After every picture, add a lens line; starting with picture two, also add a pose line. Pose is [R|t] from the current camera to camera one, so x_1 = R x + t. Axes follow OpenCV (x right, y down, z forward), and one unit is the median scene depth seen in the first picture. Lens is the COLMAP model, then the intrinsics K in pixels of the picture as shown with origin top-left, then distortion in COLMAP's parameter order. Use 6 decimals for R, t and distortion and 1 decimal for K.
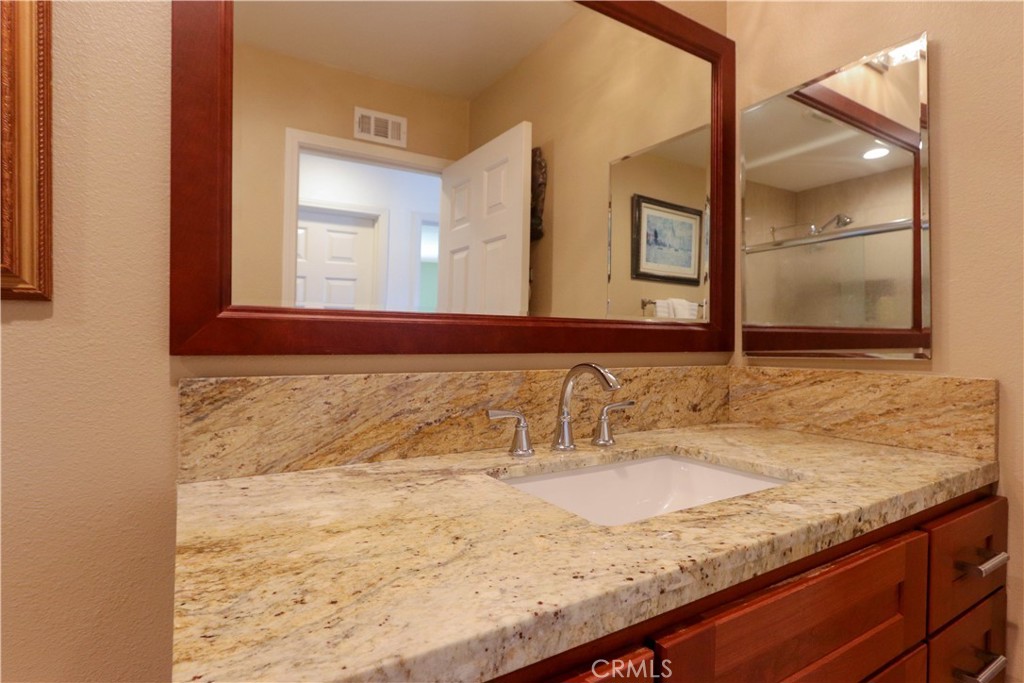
lens RADIAL K [[499.7, 0, 512.0], [0, 499.7, 355.7], [0, 0, 1]] dist [-0.014429, 0.000407]
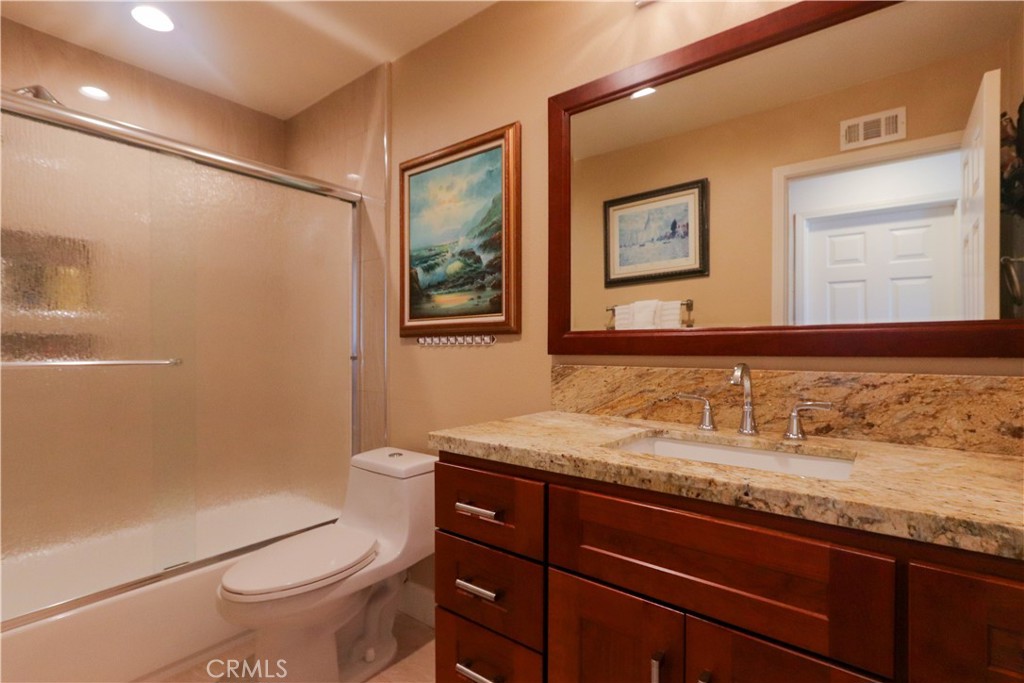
lens RADIAL K [[475.2, 0, 512.1], [0, 475.2, 344.2], [0, 0, 1]] dist [-0.004517, 0.002361]
pose [[0.358367, -0.013048, -0.933489, 1.073170], [-0.019653, 0.999575, -0.021516, 0.002673], [0.933374, 0.026057, 0.357959, 0.034492]]
